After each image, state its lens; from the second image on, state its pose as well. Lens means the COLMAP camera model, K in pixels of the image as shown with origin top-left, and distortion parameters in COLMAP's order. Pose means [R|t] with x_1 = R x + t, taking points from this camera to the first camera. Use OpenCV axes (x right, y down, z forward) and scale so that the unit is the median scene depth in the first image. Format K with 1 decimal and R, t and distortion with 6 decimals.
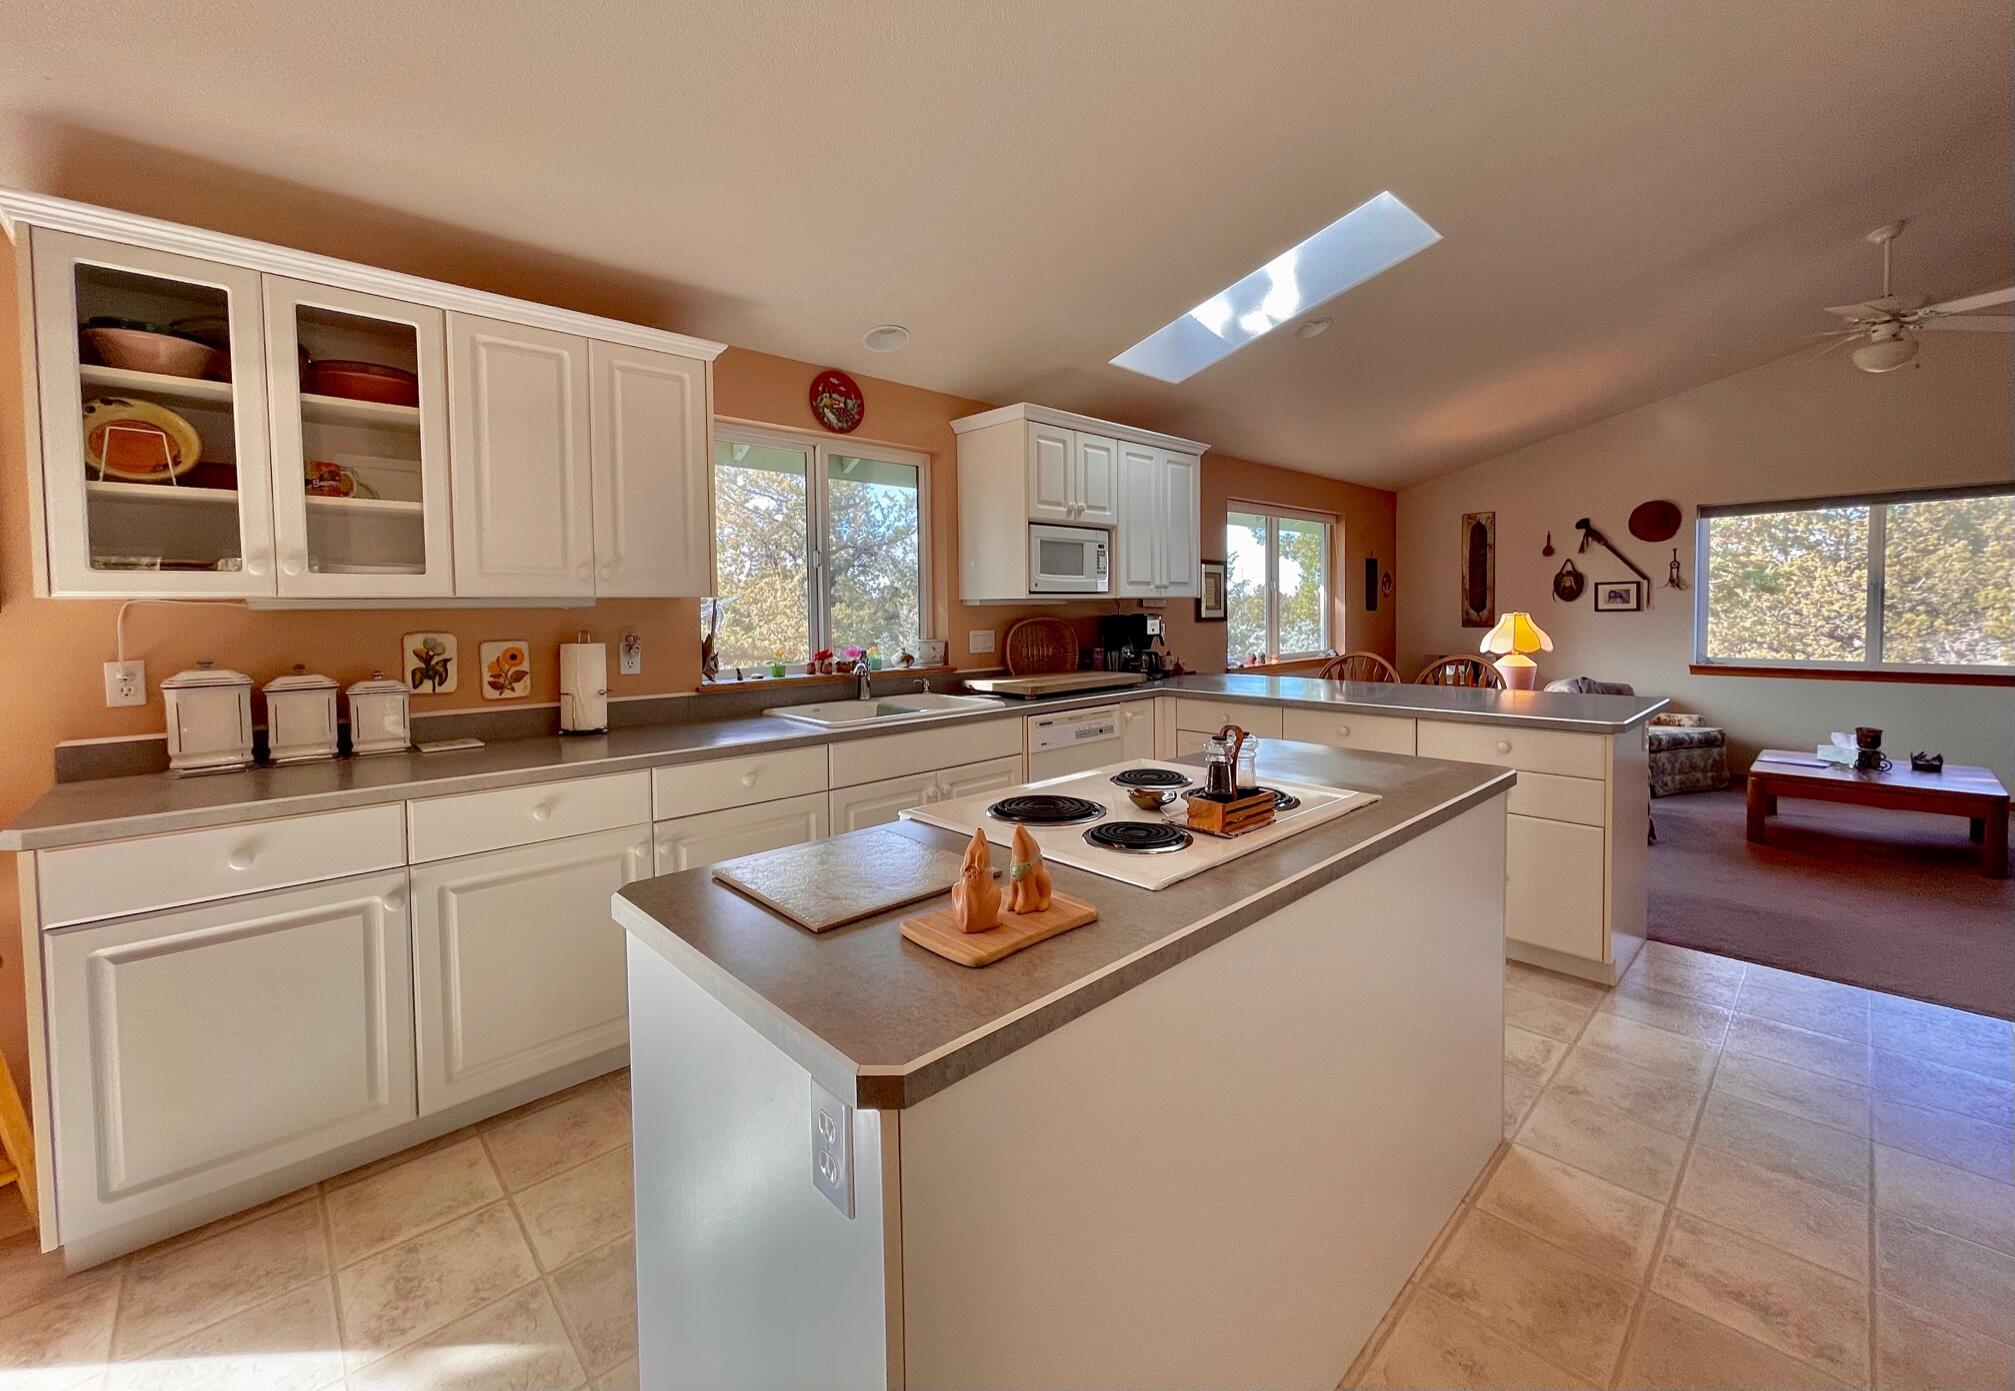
lens RADIAL K [[801.0, 0, 1007.3], [0, 801.0, 635.6], [0, 0, 1]] dist [-0.000450, -0.001149]
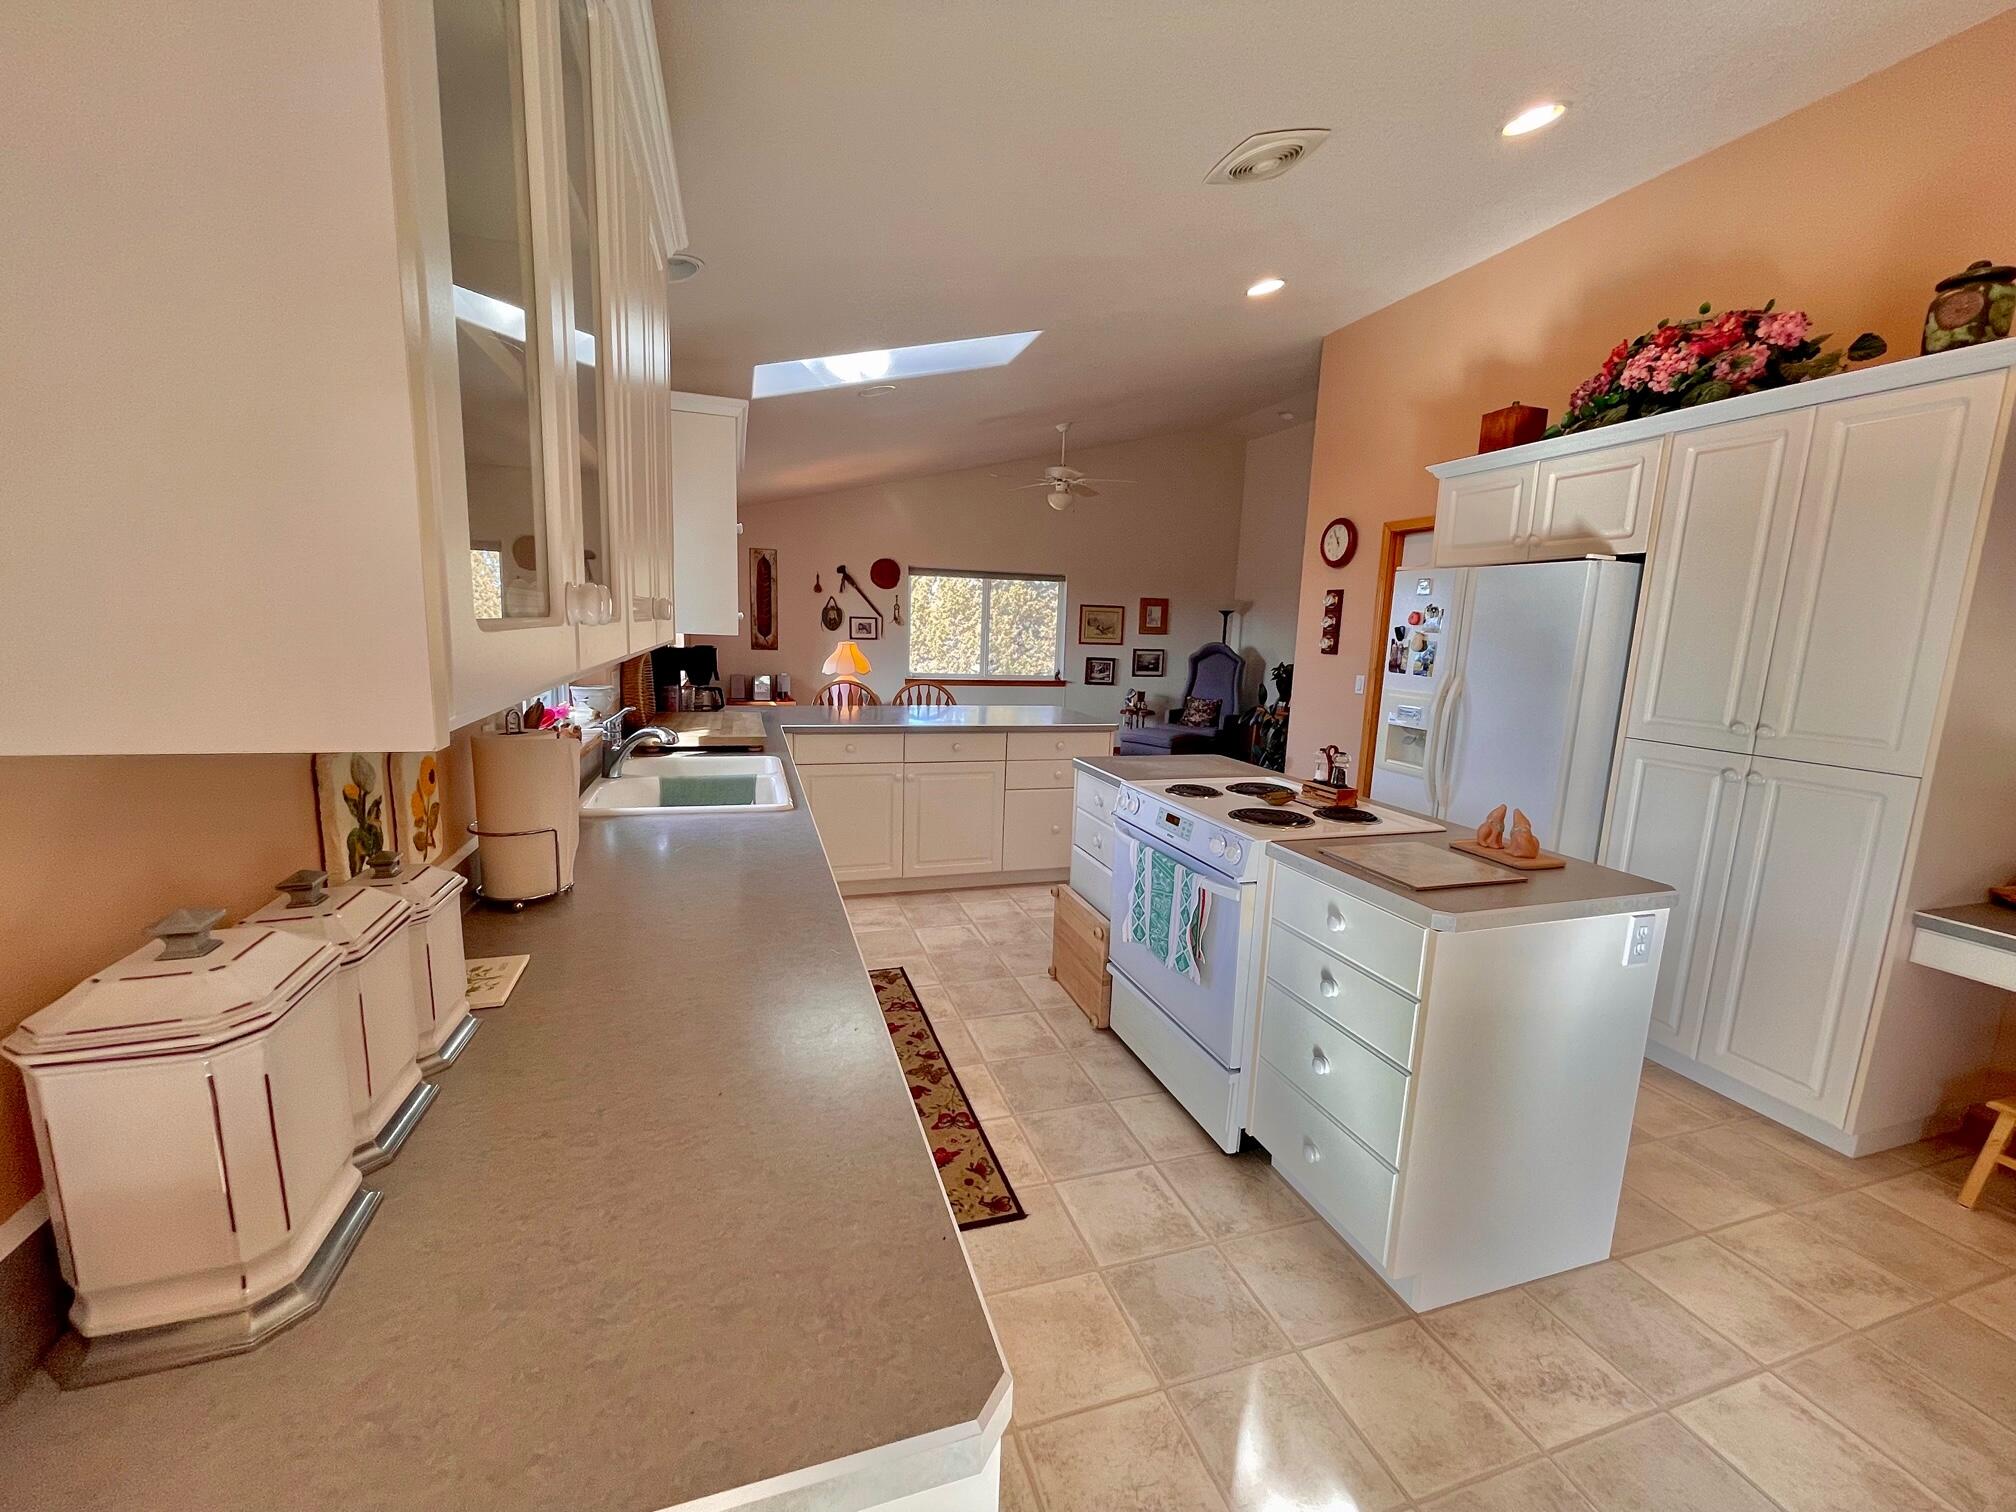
lens RADIAL K [[805.8, 0, 1012.2], [0, 805.8, 758.1], [0, 0, 1]] dist [-0.000576, 0.000509]
pose [[0.417071, -0.123598, 0.900431, -0.521777], [-0.008545, 0.990133, 0.139869, -0.034208], [-0.908834, -0.066030, 0.411900, 0.293956]]
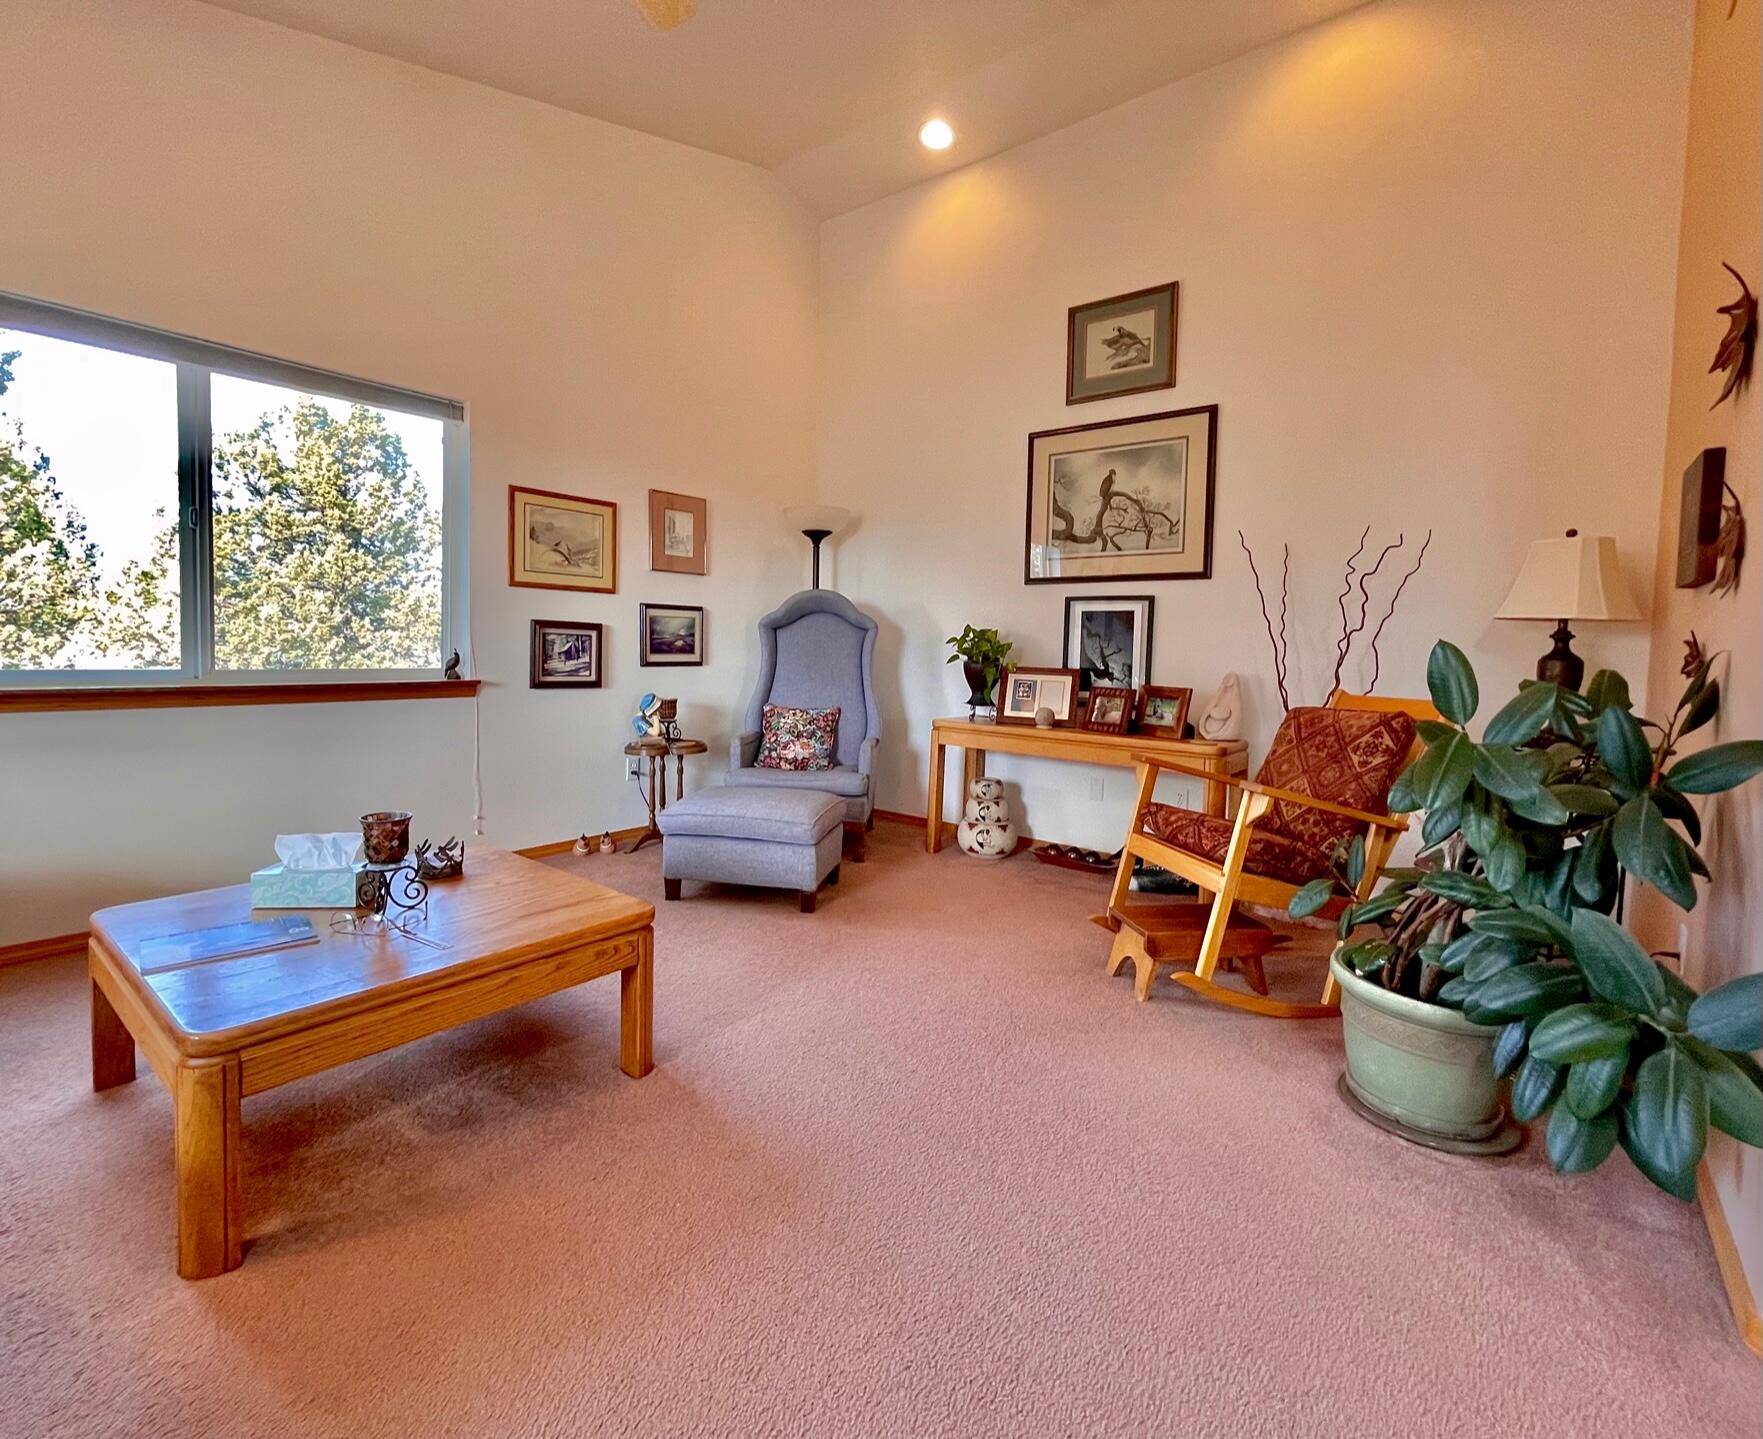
lens RADIAL K [[812.8, 0, 867.1], [0, 812.8, 690.1], [0, 0, 1]] dist [-0.007914, -0.000736]
pose [[-0.142954, -0.049197, 0.988506, 0.595154], [0.009723, 0.998646, 0.051108, 0.029774], [-0.989682, 0.016917, -0.142282, 0.774949]]
